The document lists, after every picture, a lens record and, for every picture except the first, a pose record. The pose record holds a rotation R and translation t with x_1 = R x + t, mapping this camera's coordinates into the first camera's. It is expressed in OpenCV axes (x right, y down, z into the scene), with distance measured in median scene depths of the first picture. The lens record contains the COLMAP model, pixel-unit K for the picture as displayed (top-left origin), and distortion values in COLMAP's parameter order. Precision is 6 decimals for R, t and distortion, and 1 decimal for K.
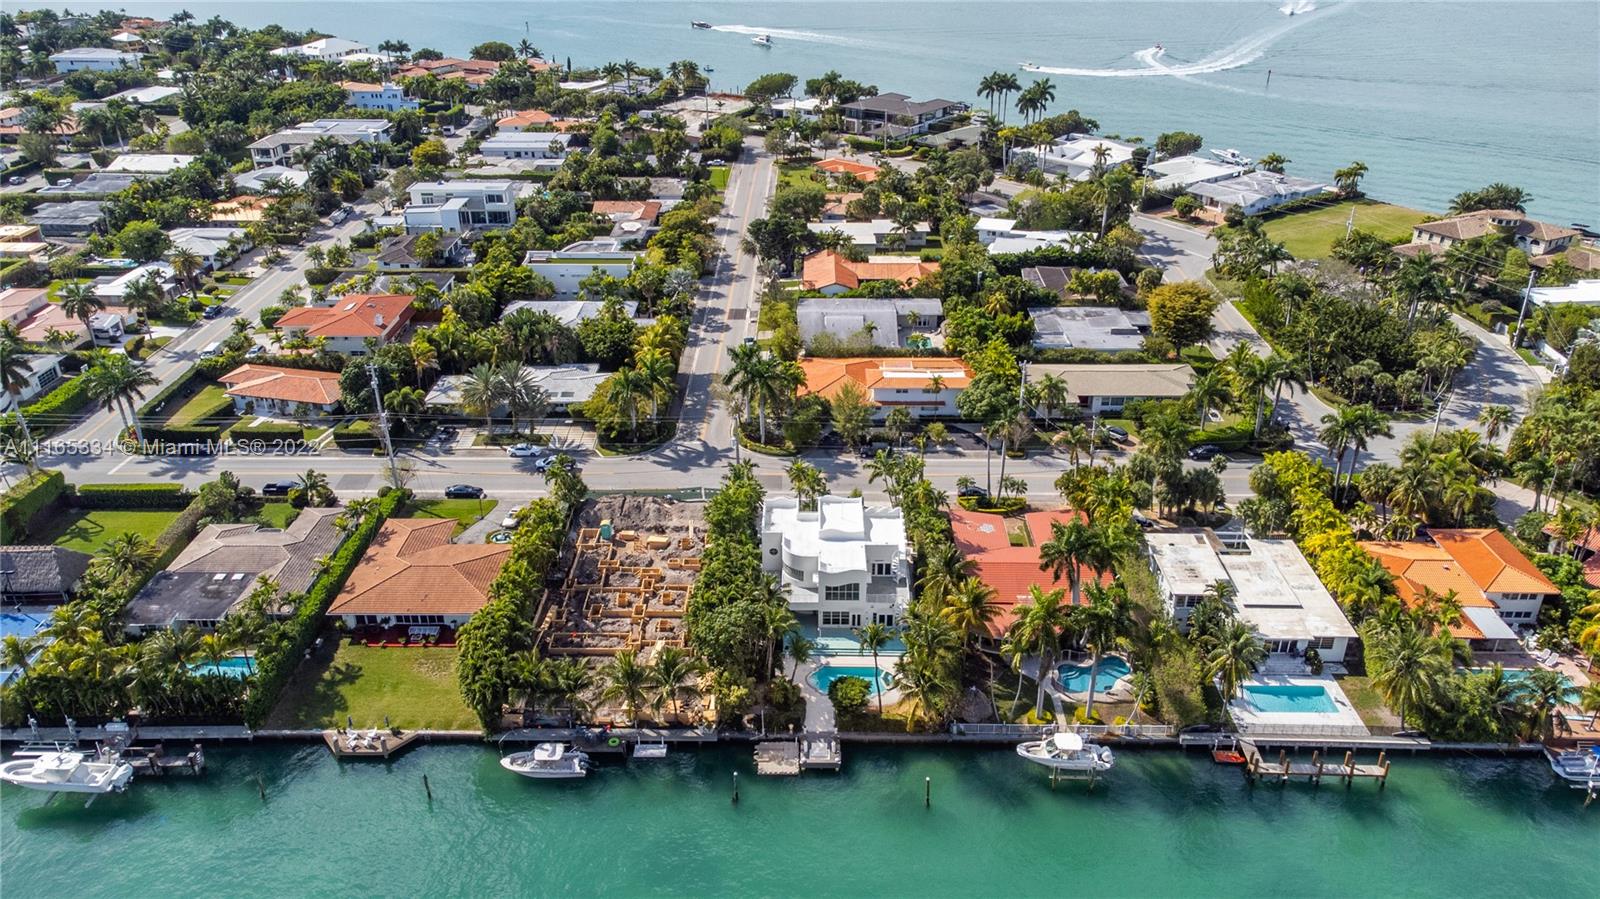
lens RADIAL K [[1176.6, 0, 800.8], [0, 1176.6, 442.6], [0, 0, 1]] dist [0.041529, 0.019402]
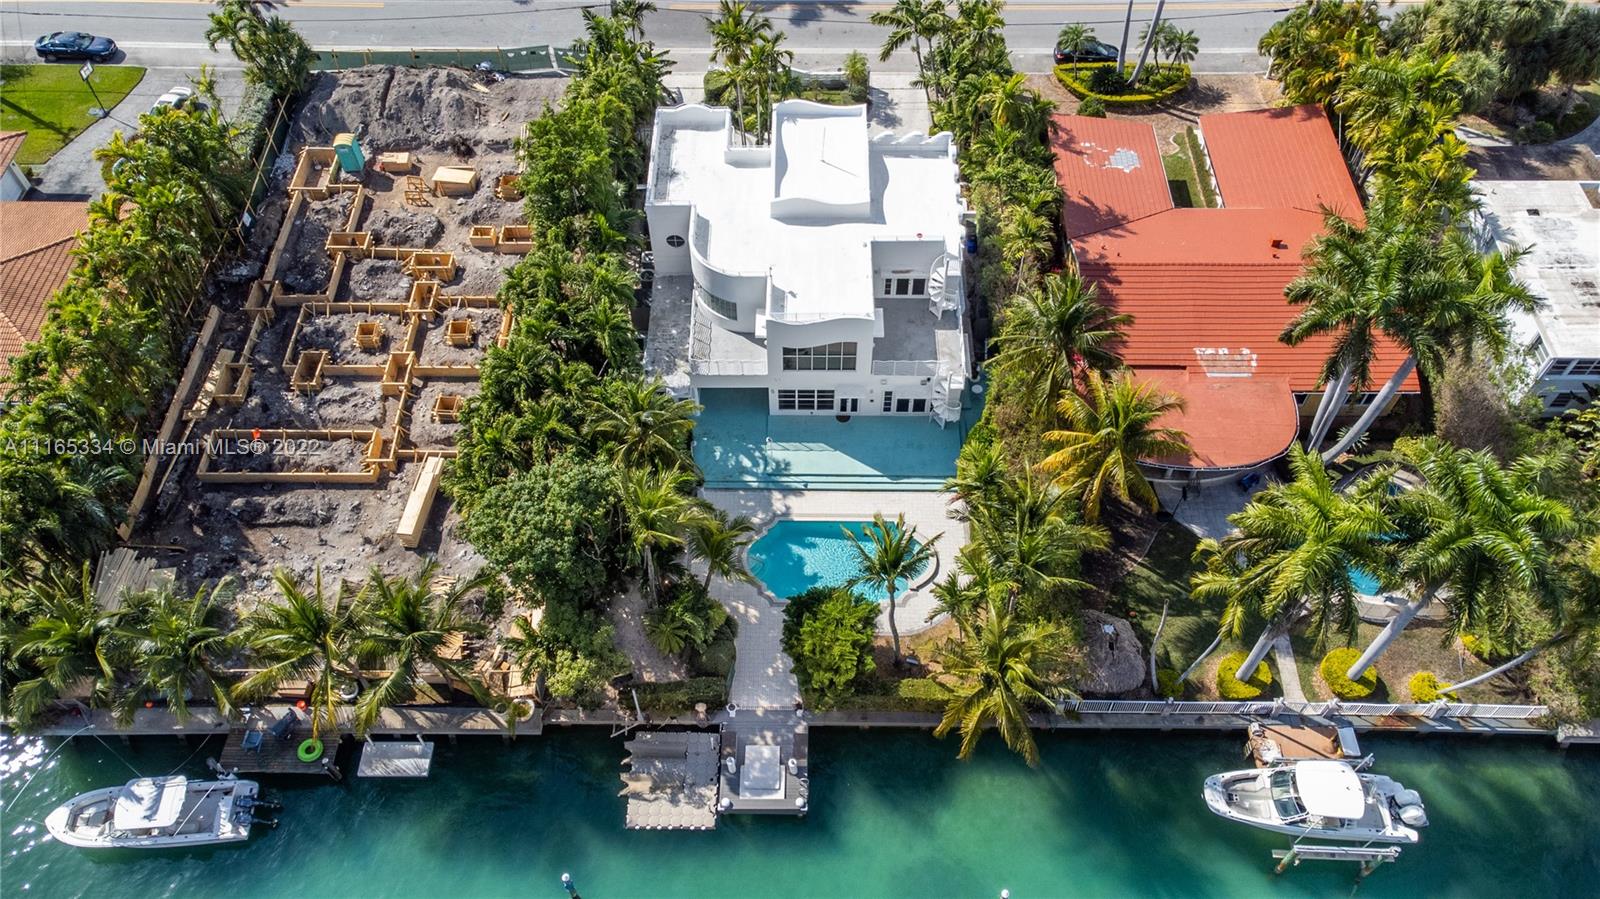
lens RADIAL K [[1176.6, 0, 787.4], [0, 1176.6, 455.7], [0, 0, 1]] dist [0.041529, 0.019402]
pose [[0.999989, -0.001797, -0.004422, 0.023862], [0.003651, 0.884726, 0.466098, -0.050830], [0.003075, -0.466109, 0.884722, 0.555586]]
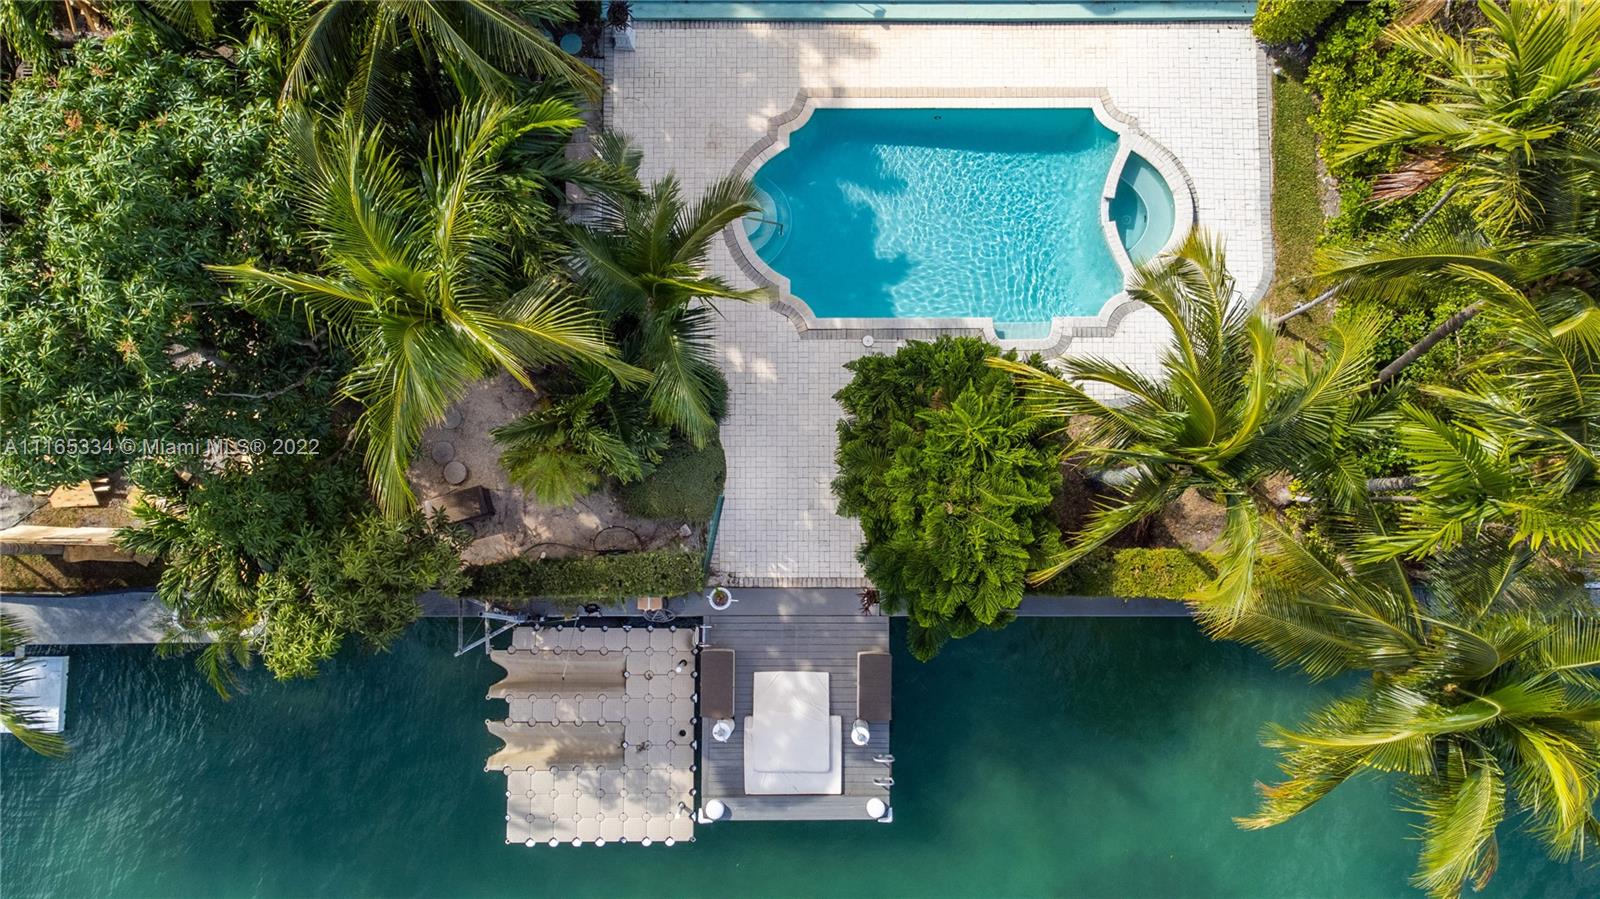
lens RADIAL K [[1176.6, 0, 796.9], [0, 1176.6, 452.6], [0, 0, 1]] dist [0.041529, 0.019402]
pose [[0.999797, -0.014138, 0.014354, 0.012482], [-0.004778, 0.525736, 0.850634, 0.047625], [-0.019573, -0.850530, 0.525562, 0.792959]]
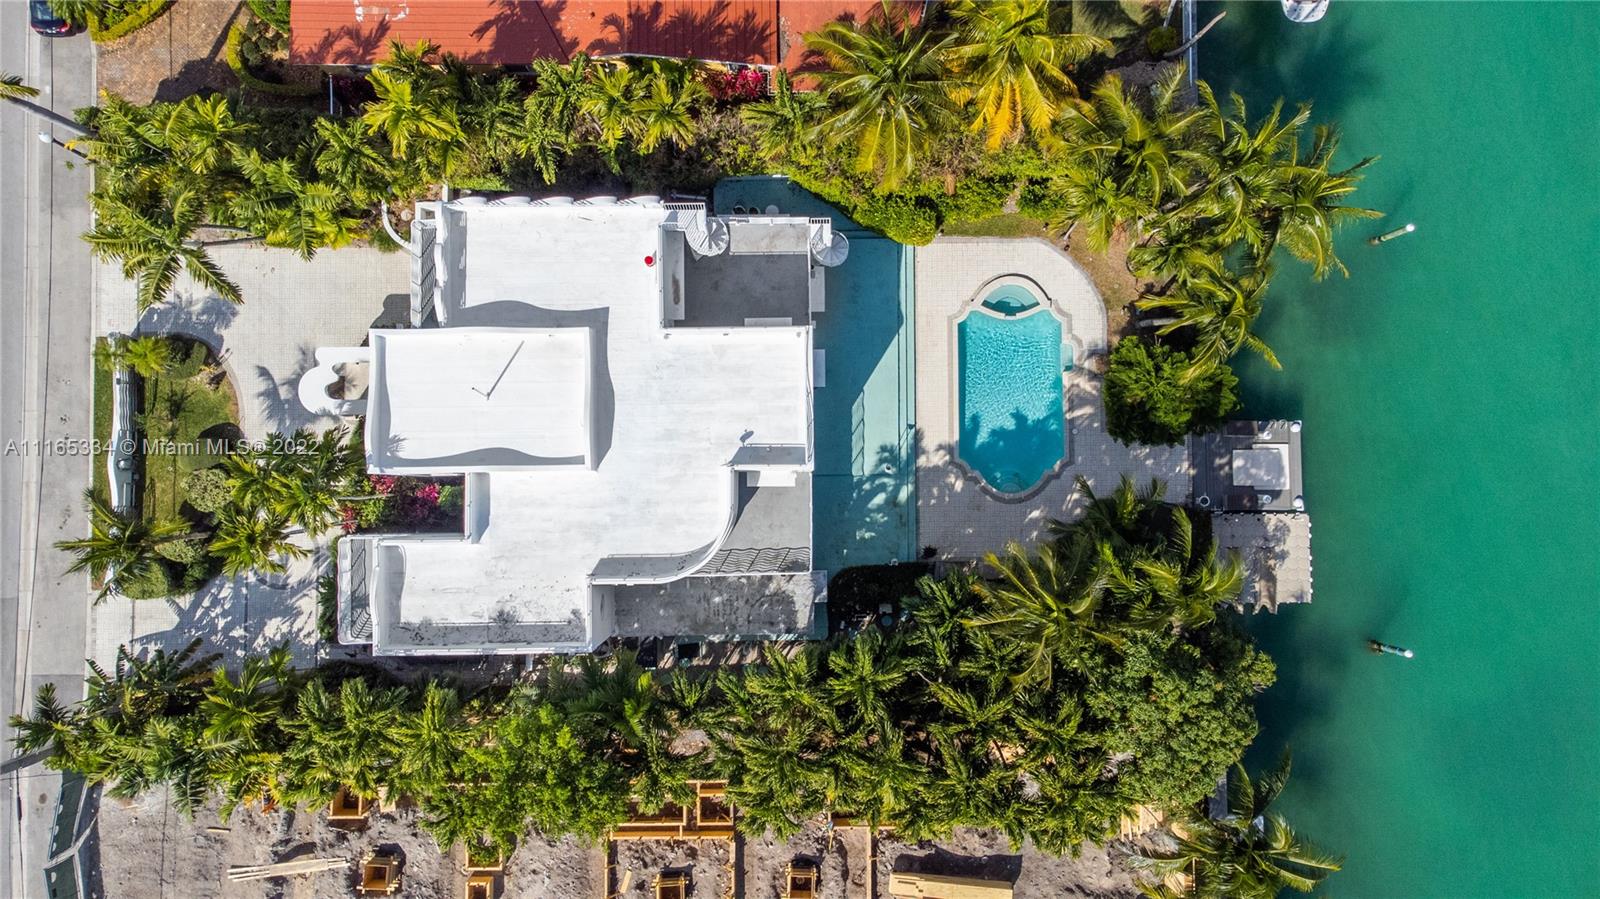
lens RADIAL K [[1176.6, 0, 799.1], [0, 1176.6, 442.0], [0, 0, 1]] dist [0.041529, 0.019402]
pose [[-0.020529, -0.998626, 0.048209, 0.006487], [0.439928, 0.034278, 0.897379, -0.185410], [-0.897799, 0.039631, 0.438620, 0.816637]]
